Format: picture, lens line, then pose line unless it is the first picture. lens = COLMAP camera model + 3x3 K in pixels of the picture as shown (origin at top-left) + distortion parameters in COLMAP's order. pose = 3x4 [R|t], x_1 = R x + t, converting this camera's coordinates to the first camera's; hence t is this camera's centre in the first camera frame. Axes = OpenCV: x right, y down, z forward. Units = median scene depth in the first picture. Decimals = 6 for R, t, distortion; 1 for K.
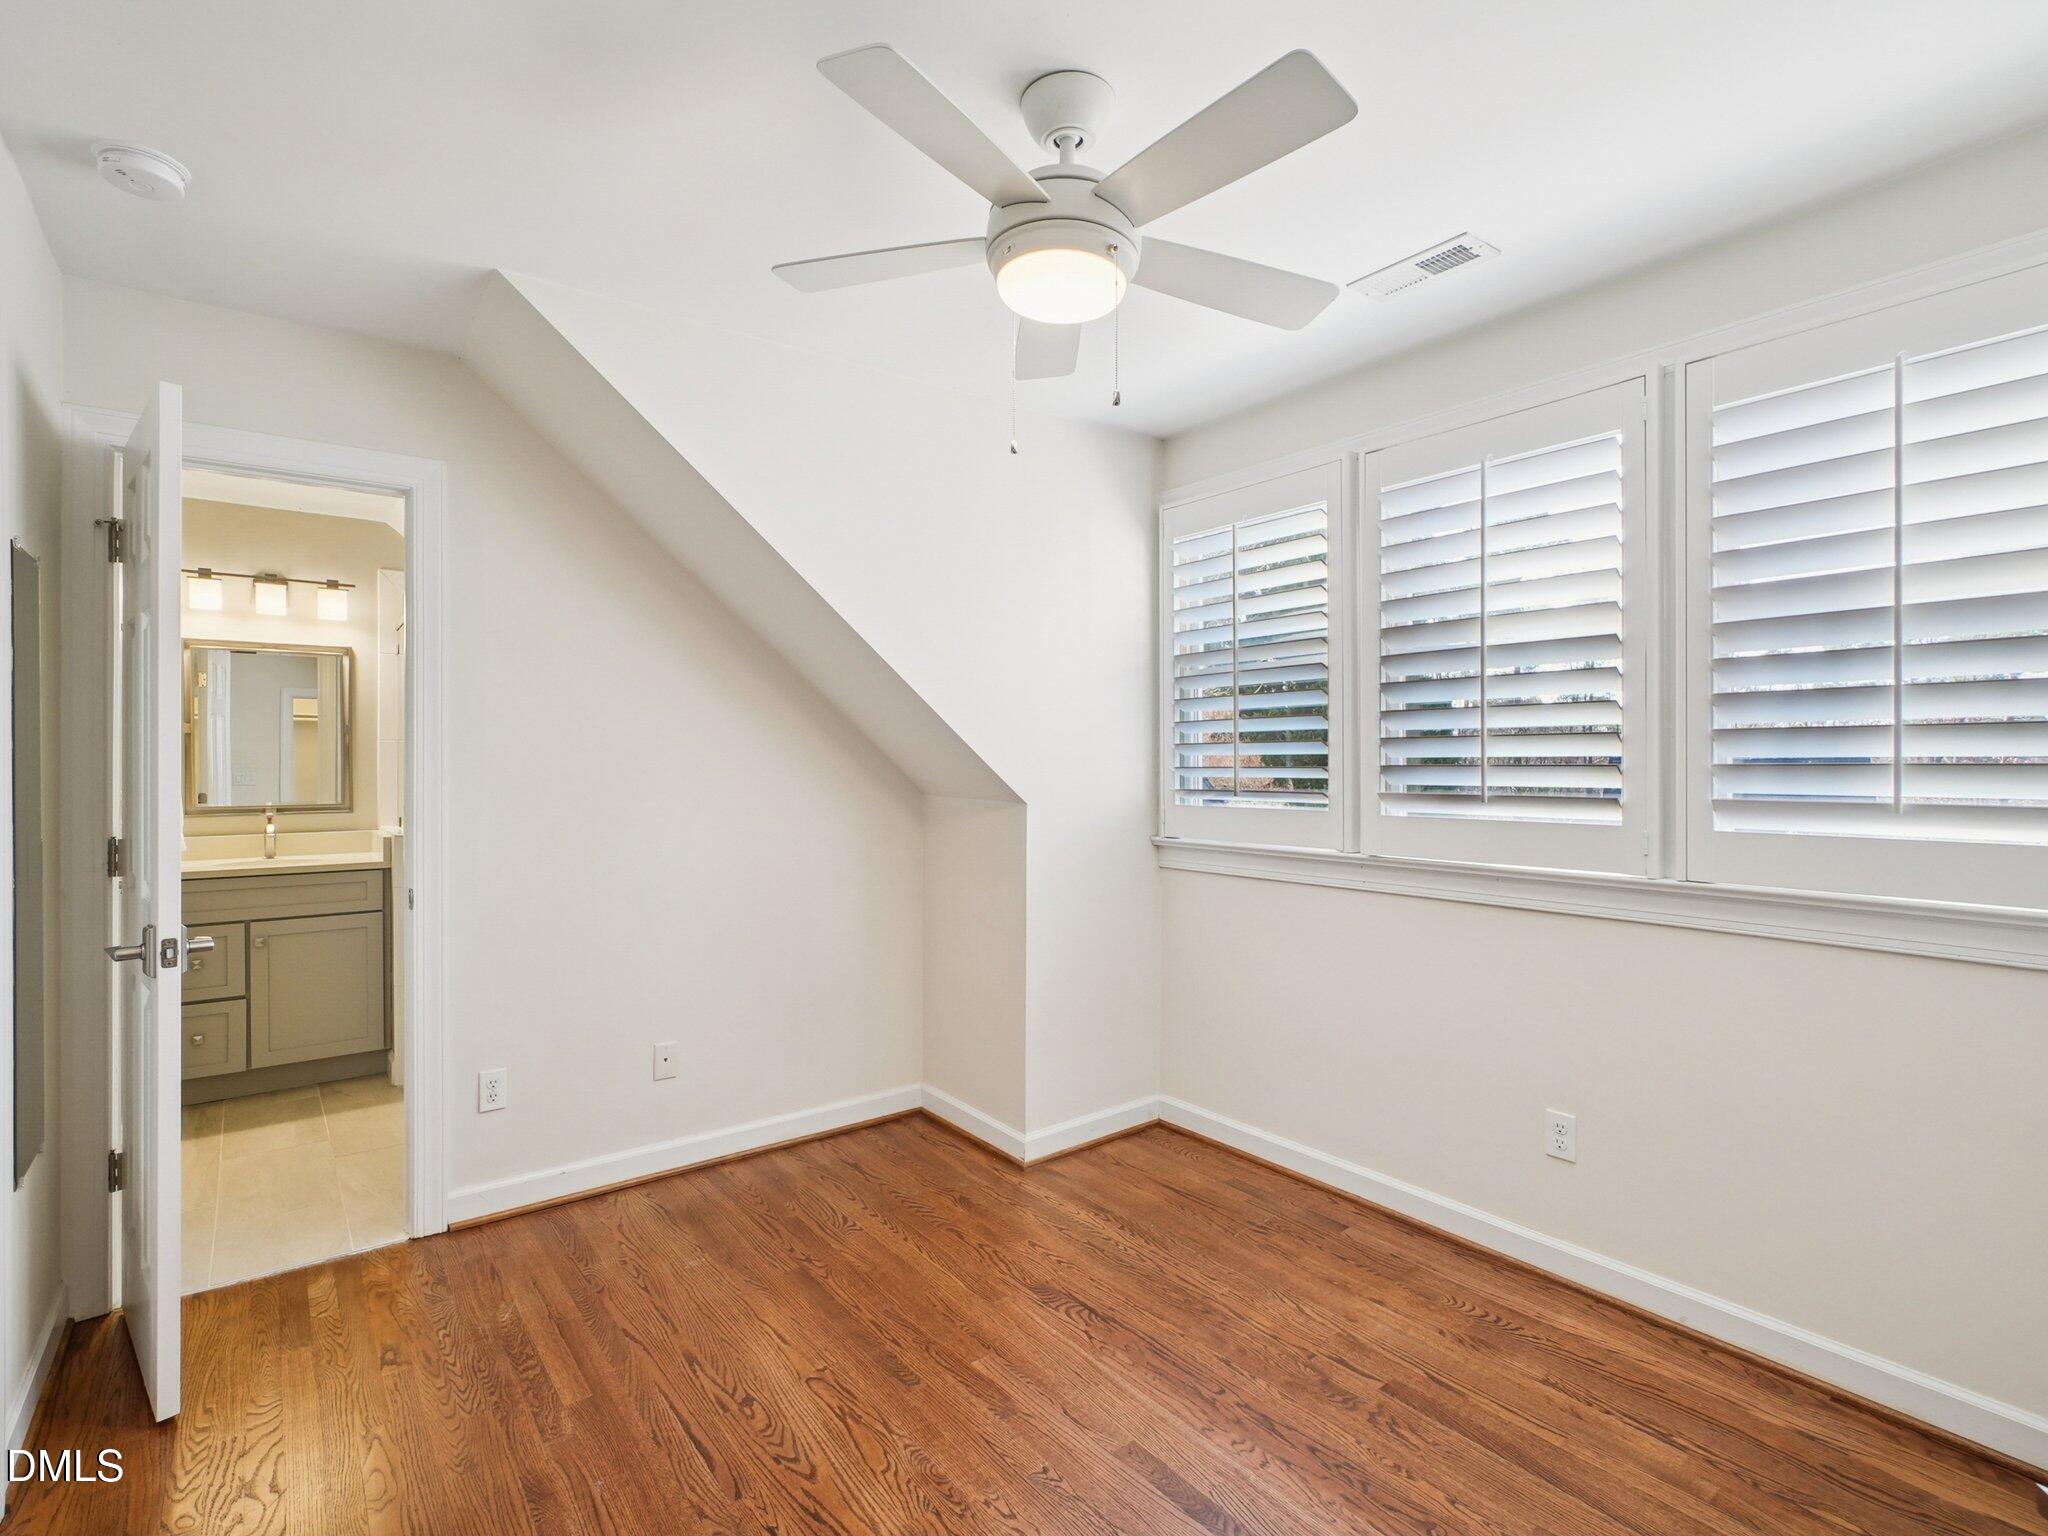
lens RADIAL K [[988.3, 0, 1016.4], [0, 988.3, 760.3], [0, 0, 1]] dist [-0.012492, 0.006224]
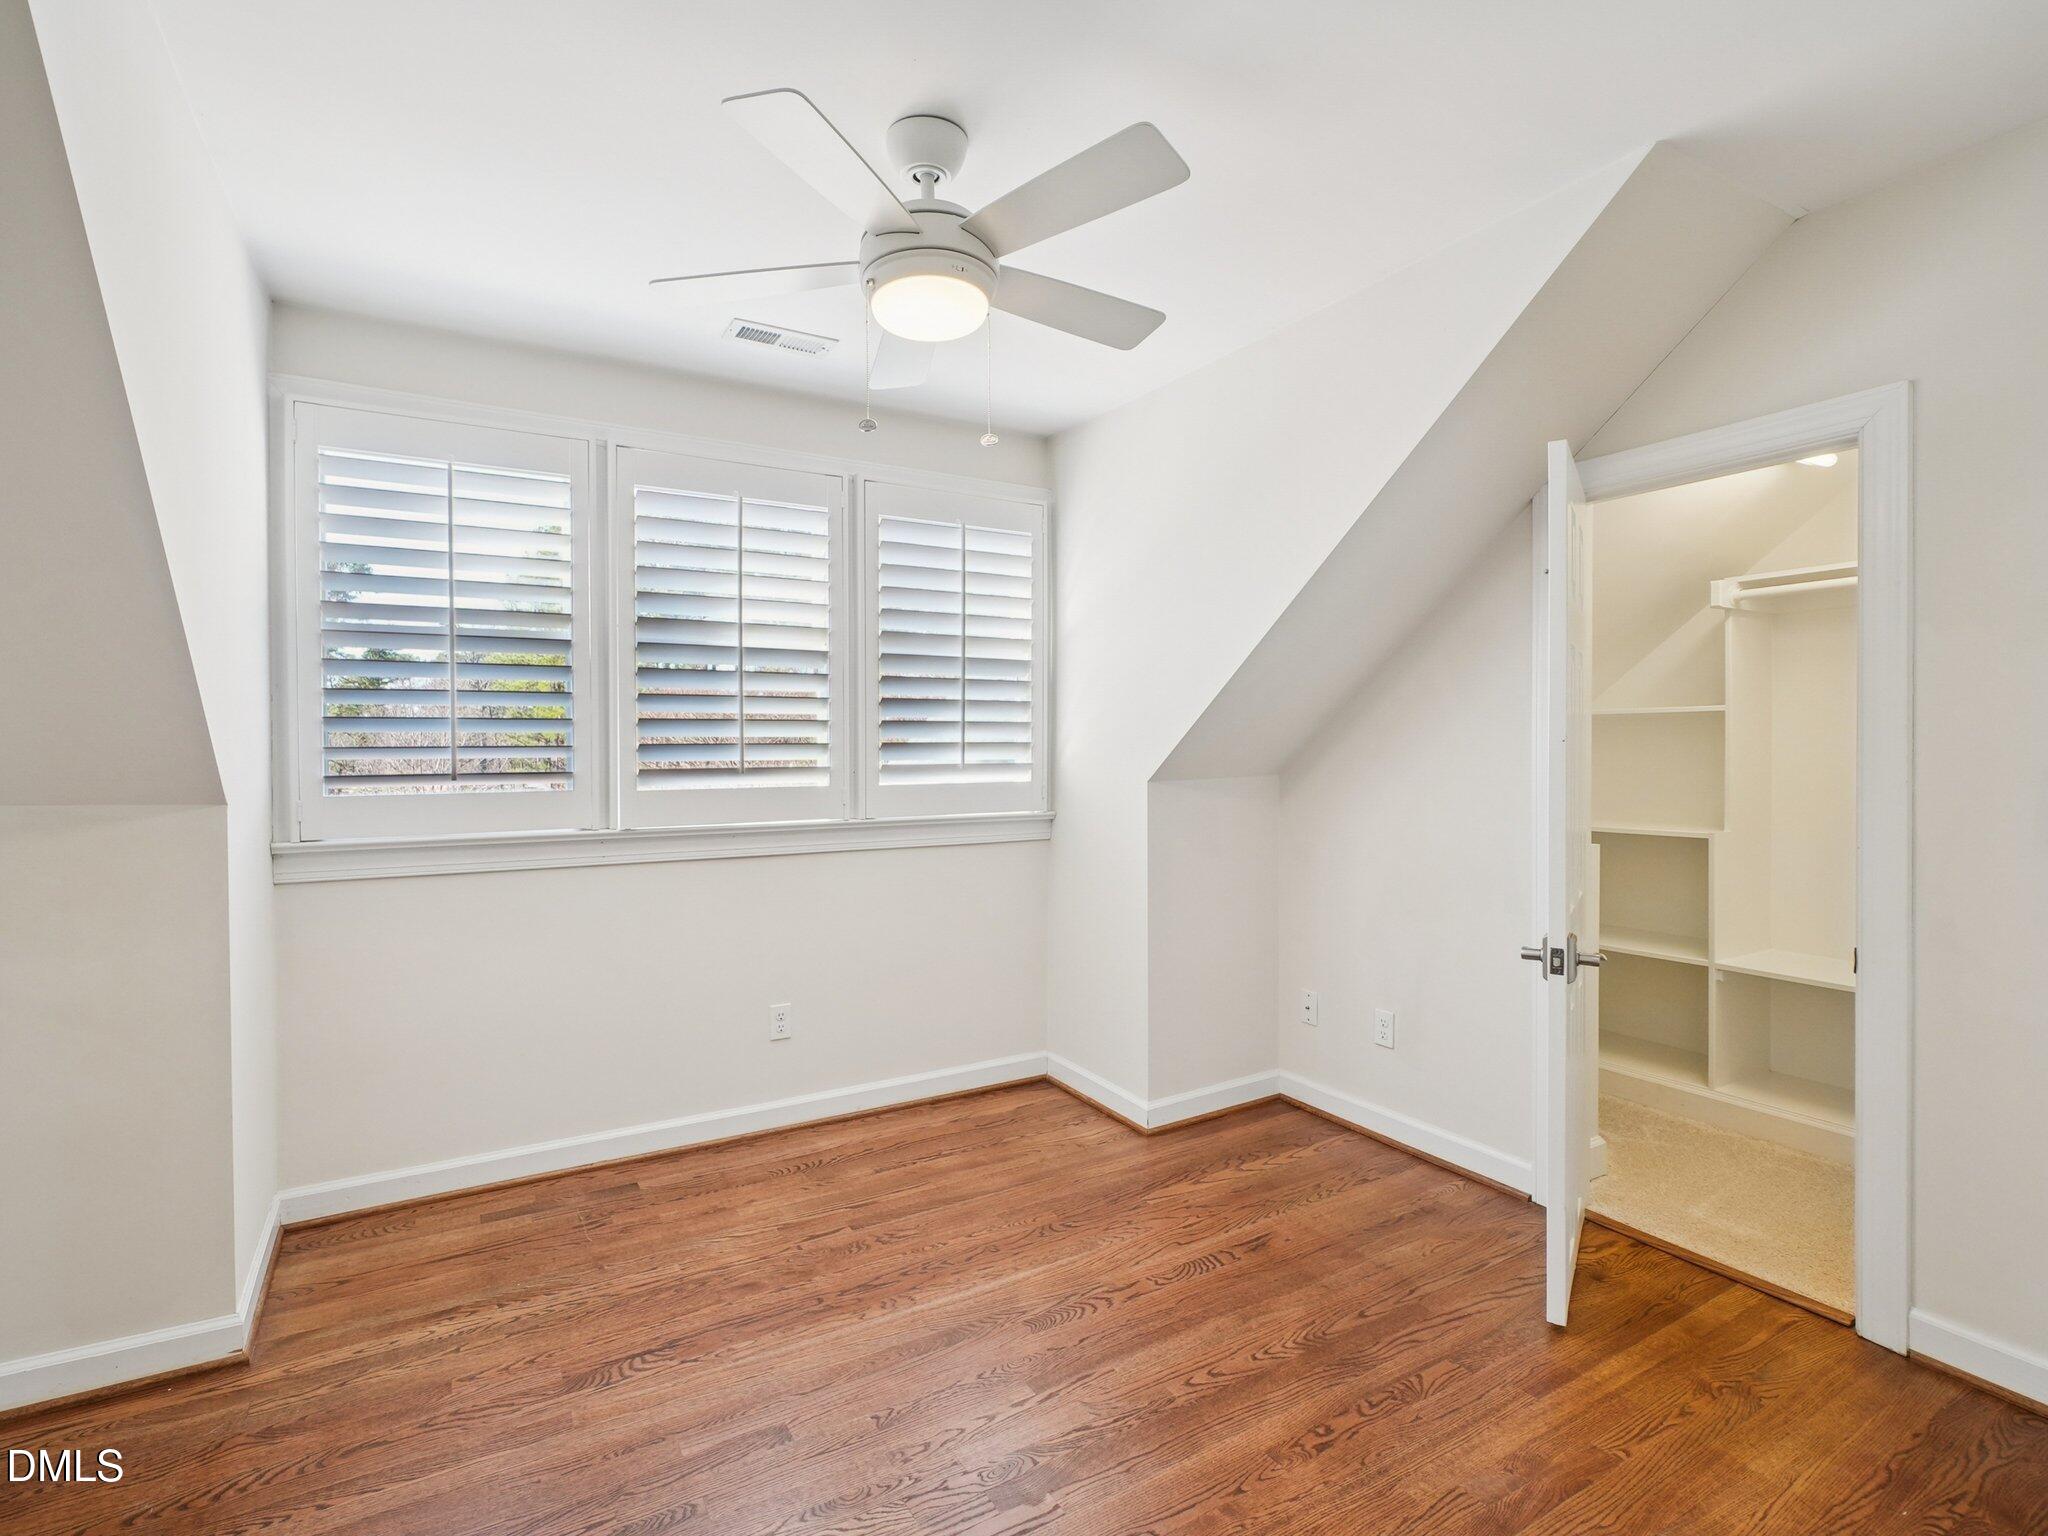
lens RADIAL K [[988.3, 0, 969.5], [0, 988.3, 753.3], [0, 0, 1]] dist [-0.012492, 0.006224]
pose [[0.138440, -0.011031, 0.990309, -0.717543], [-0.002028, 0.999933, 0.011421, 0.001647], [-0.990369, -0.003589, 0.138409, 0.551359]]
